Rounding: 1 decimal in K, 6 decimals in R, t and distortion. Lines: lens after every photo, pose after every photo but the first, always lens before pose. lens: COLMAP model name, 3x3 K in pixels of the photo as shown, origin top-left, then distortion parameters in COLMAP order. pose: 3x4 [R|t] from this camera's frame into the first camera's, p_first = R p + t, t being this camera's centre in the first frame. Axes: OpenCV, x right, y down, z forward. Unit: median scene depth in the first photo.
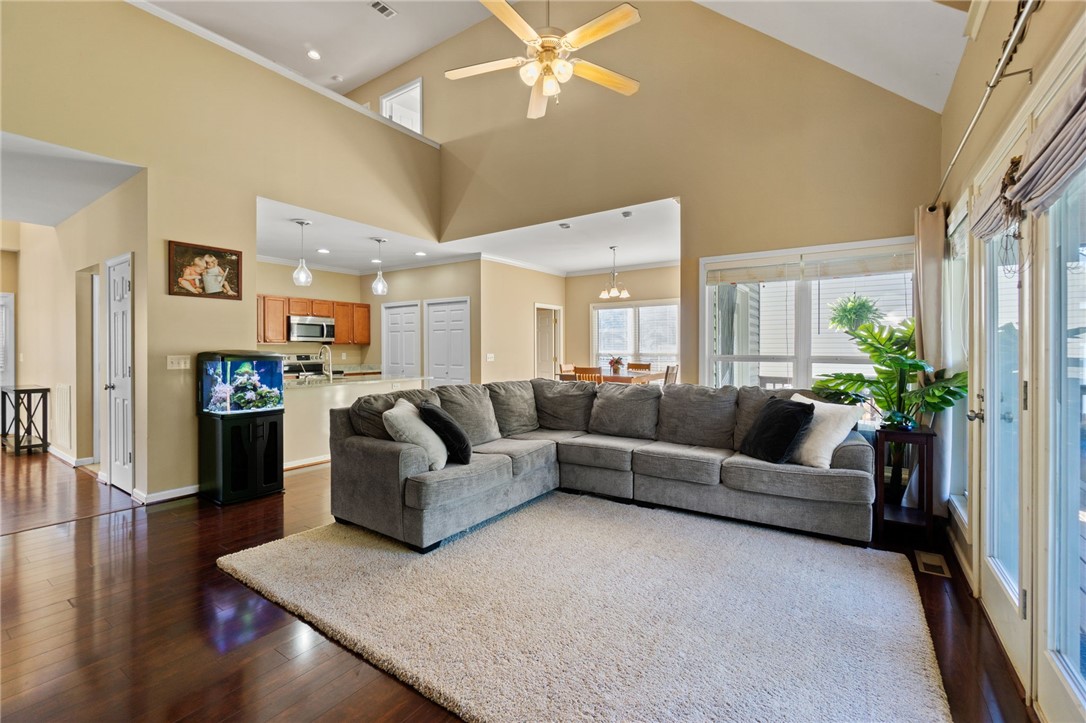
lens RADIAL K [[470.9, 0, 541.0], [0, 470.9, 353.9], [0, 0, 1]] dist [-0.002137, -0.000077]
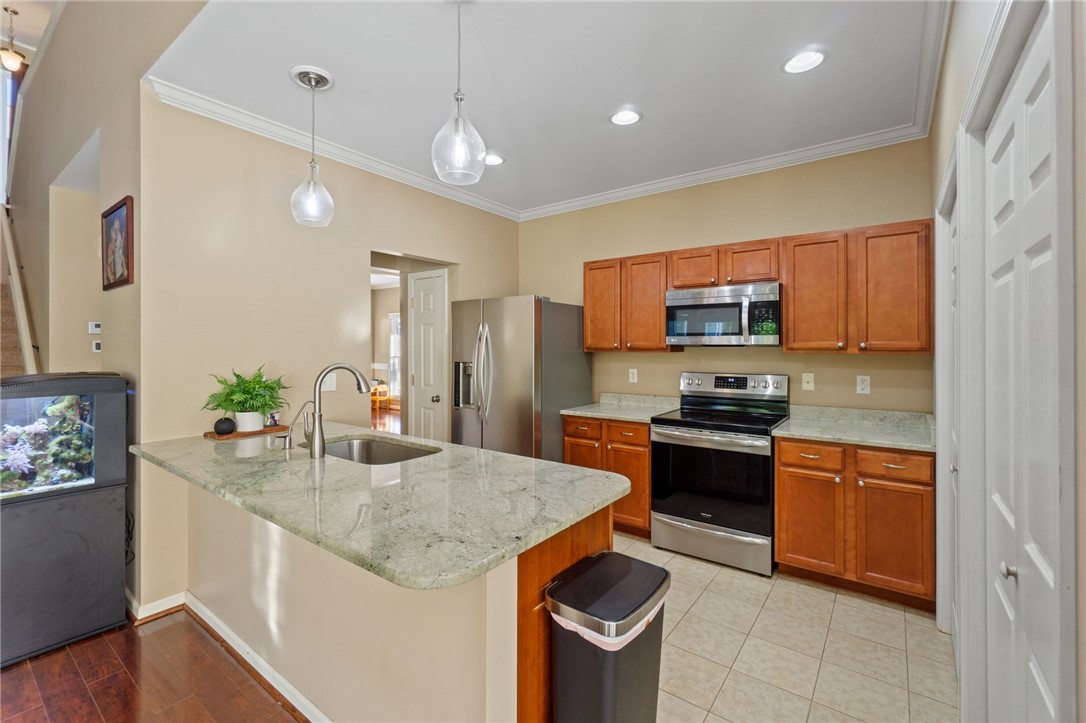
lens RADIAL K [[470.9, 0, 540.4], [0, 470.9, 351.4], [0, 0, 1]] dist [-0.002137, -0.000077]
pose [[-0.048403, 0.003133, -0.998823, -0.054242], [-0.008137, 0.999961, 0.003531, -0.020807], [0.998795, 0.008298, -0.048376, 0.831882]]
